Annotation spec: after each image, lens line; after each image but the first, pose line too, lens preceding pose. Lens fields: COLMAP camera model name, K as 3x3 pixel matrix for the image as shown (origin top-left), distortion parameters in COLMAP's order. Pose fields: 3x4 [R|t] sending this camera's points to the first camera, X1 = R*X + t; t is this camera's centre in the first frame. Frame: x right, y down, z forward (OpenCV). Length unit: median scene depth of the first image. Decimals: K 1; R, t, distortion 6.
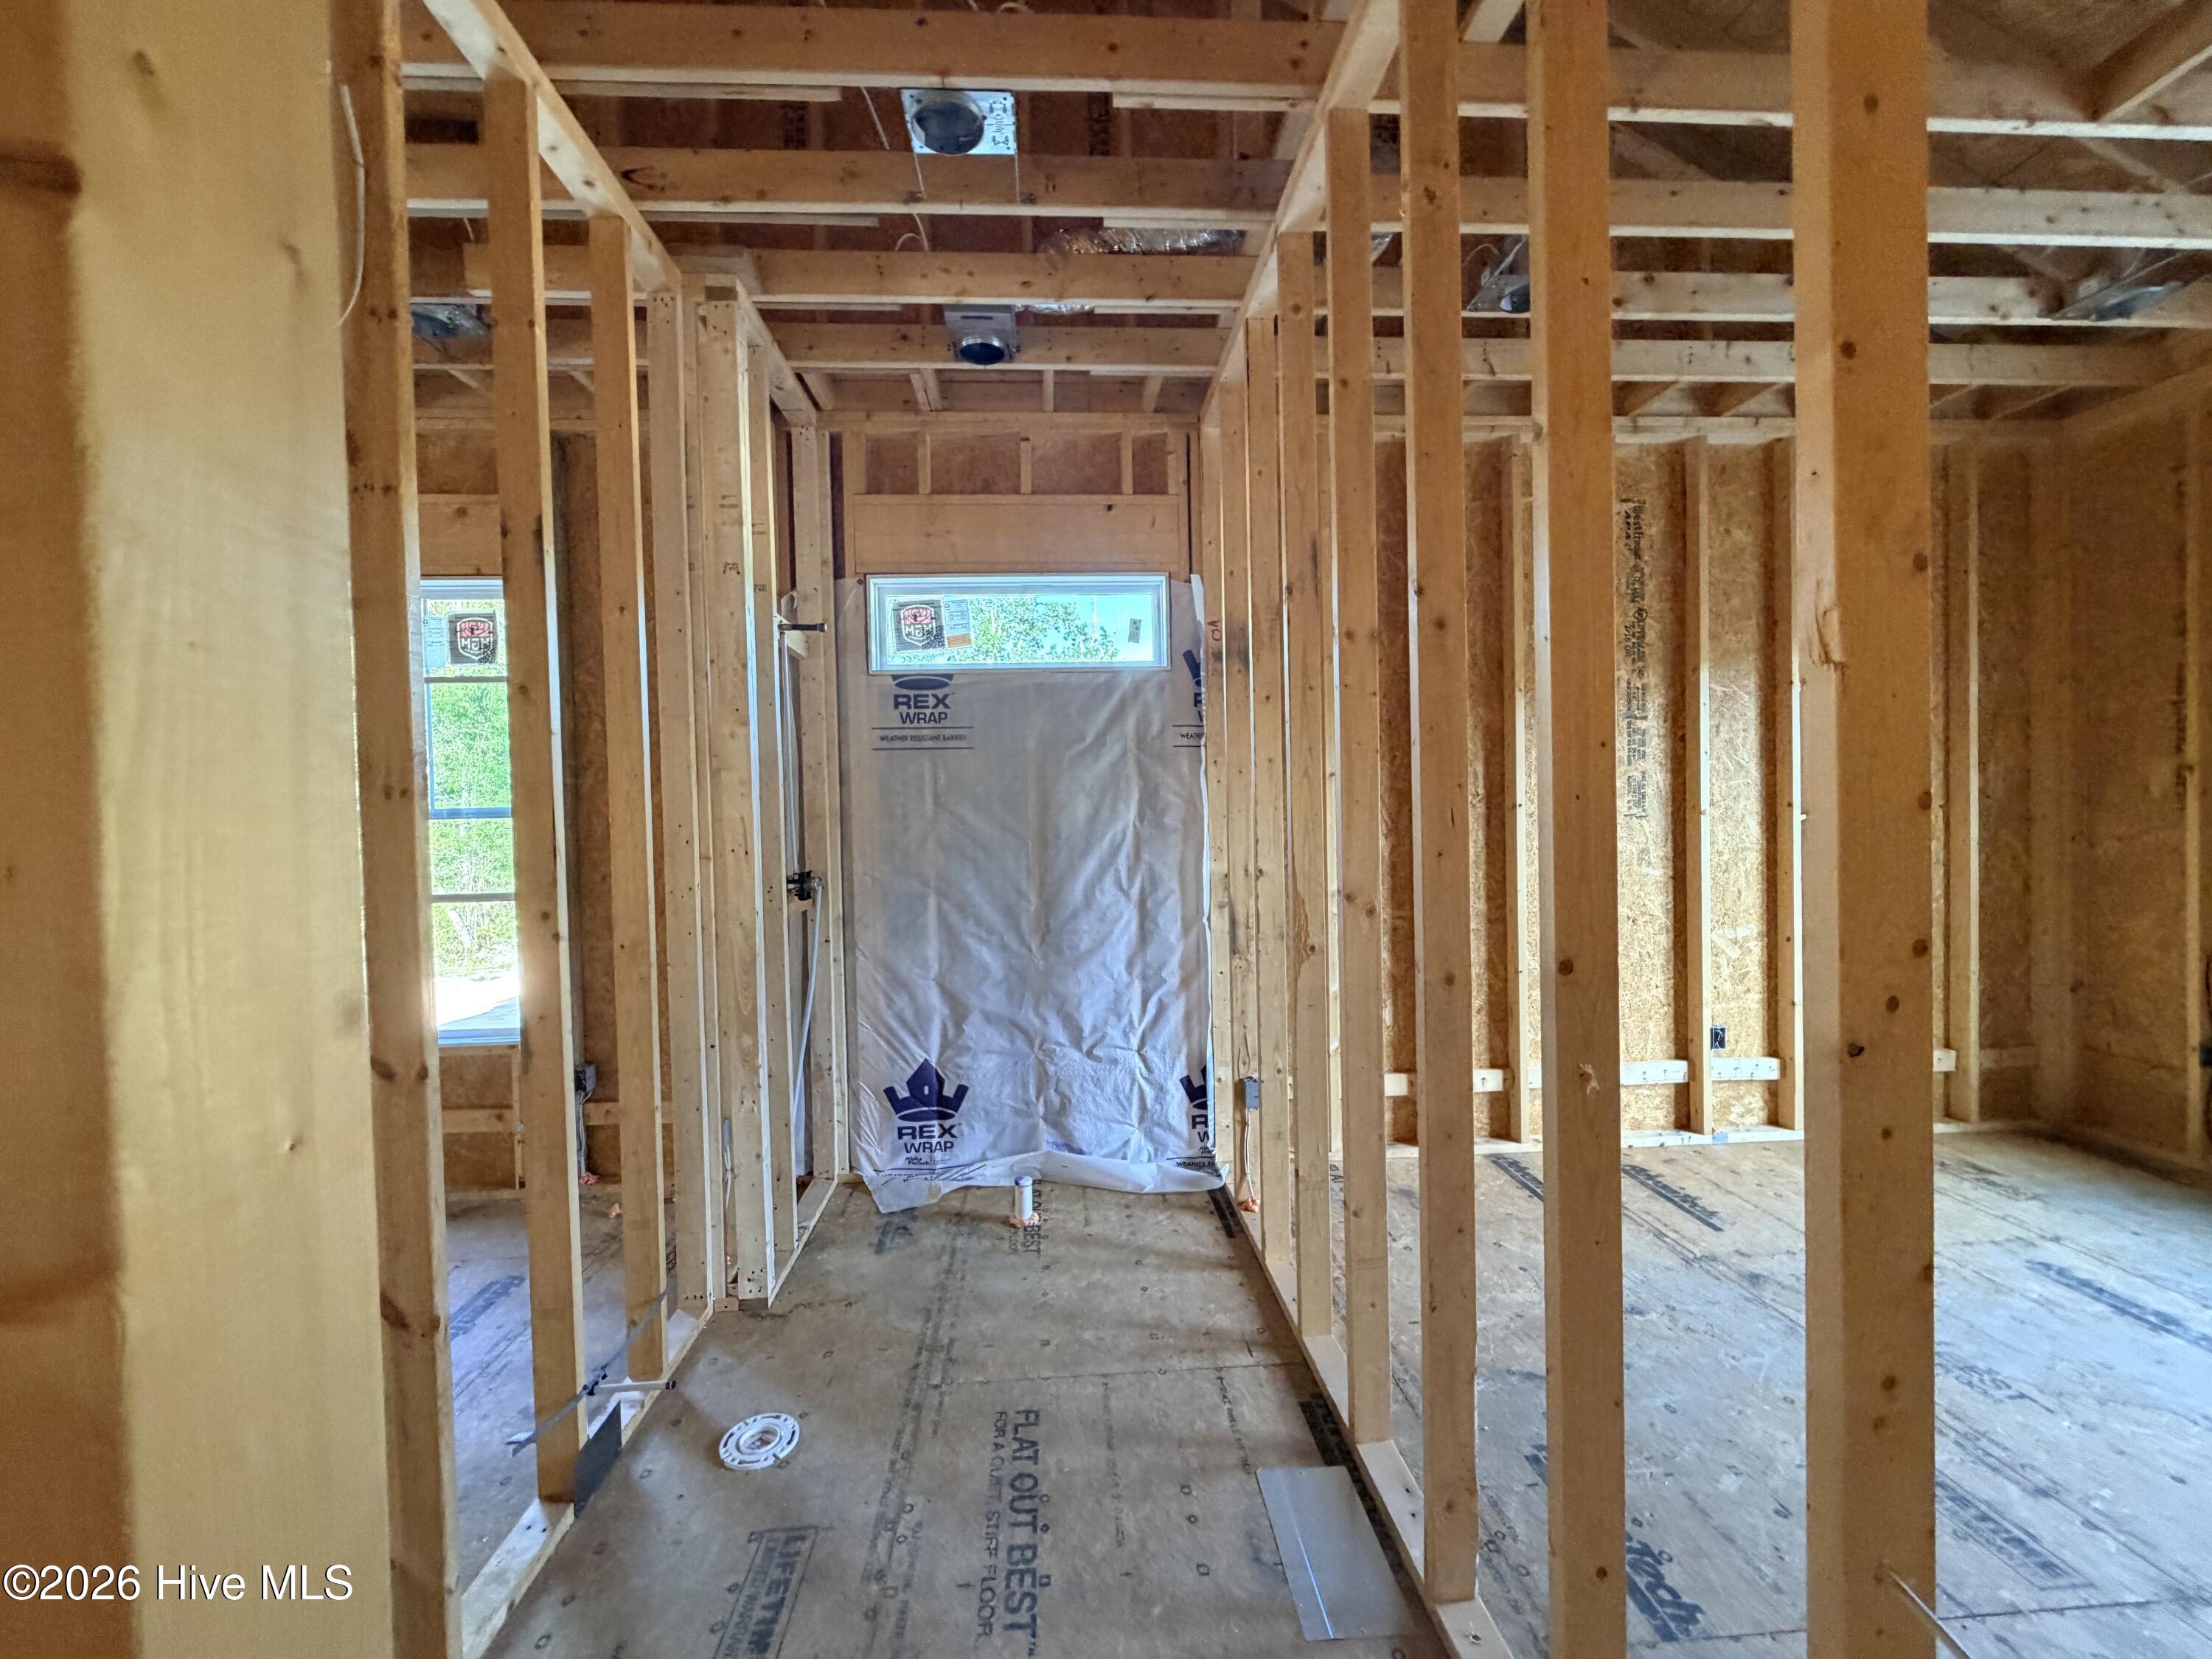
lens RADIAL K [[879.5, 0, 1103.5], [0, 879.5, 828.8], [0, 0, 1]] dist [0.001399, -0.000527]
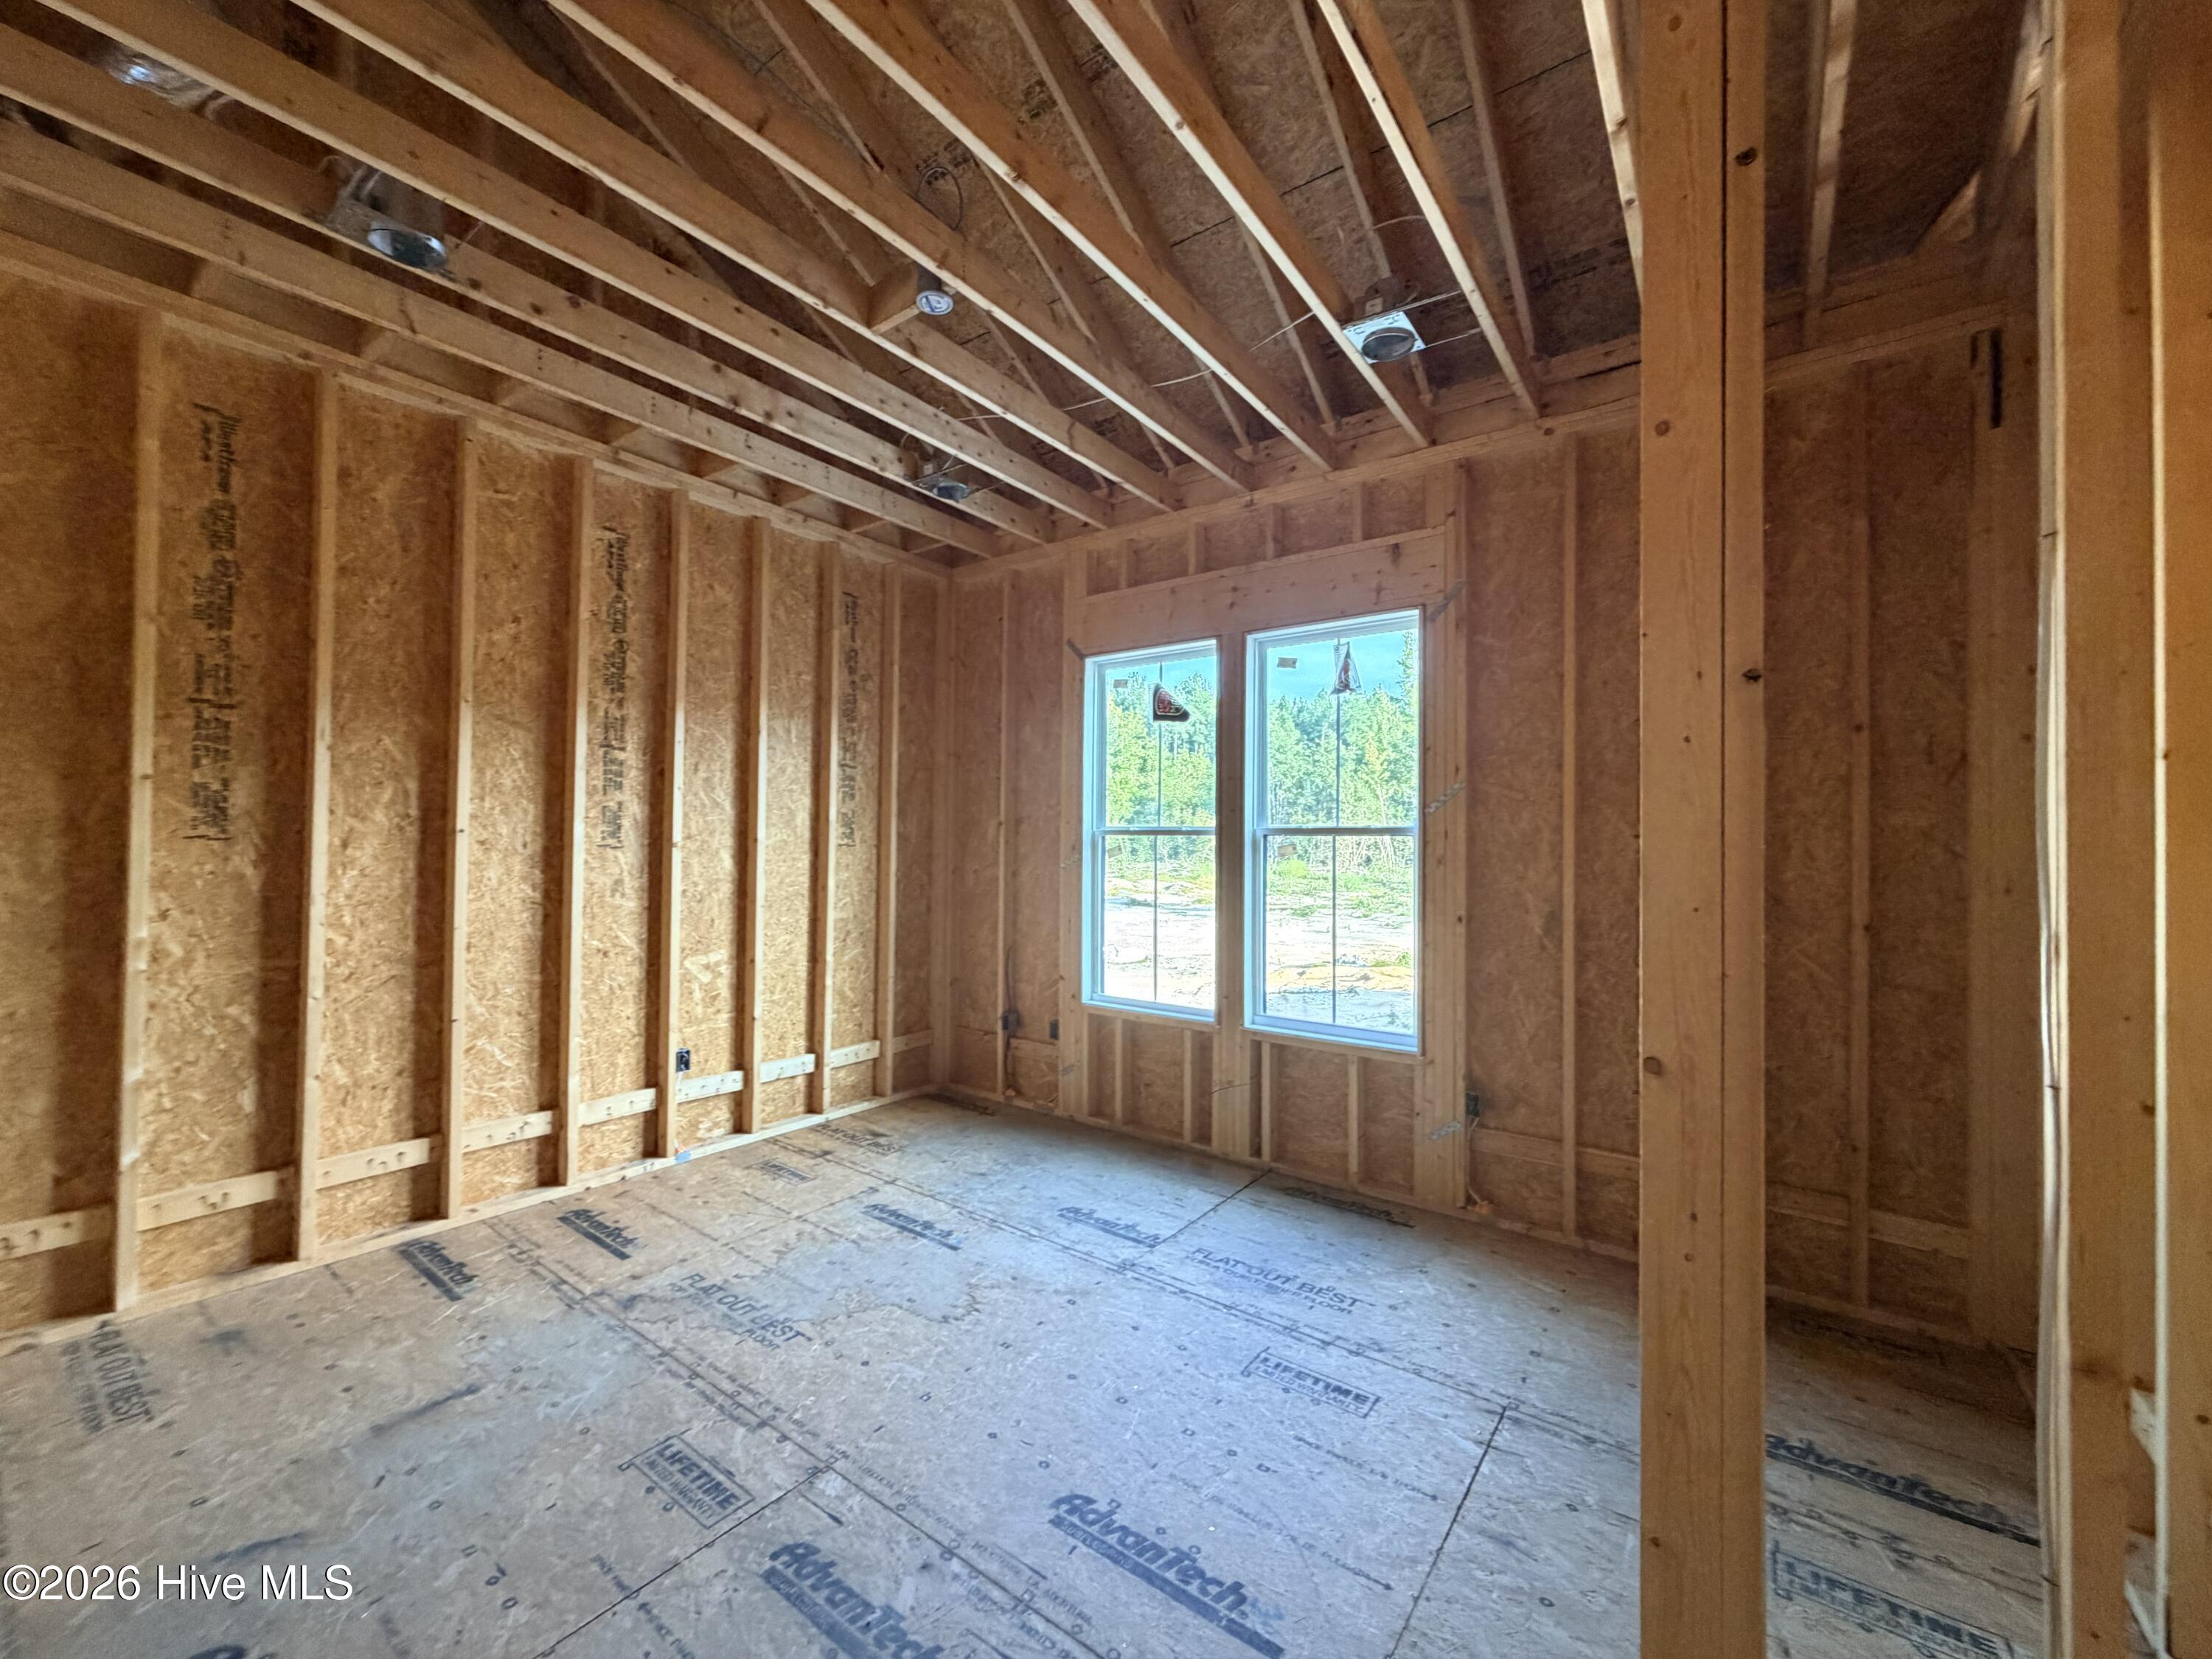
lens RADIAL K [[879.5, 0, 1104.5], [0, 879.5, 828.5], [0, 0, 1]] dist [0.001399, -0.000527]
pose [[0.644800, 0.043893, 0.763090, 0.209041], [-0.015571, 0.998897, -0.044300, 0.000084], [-0.764193, 0.016683, 0.644772, -0.061976]]
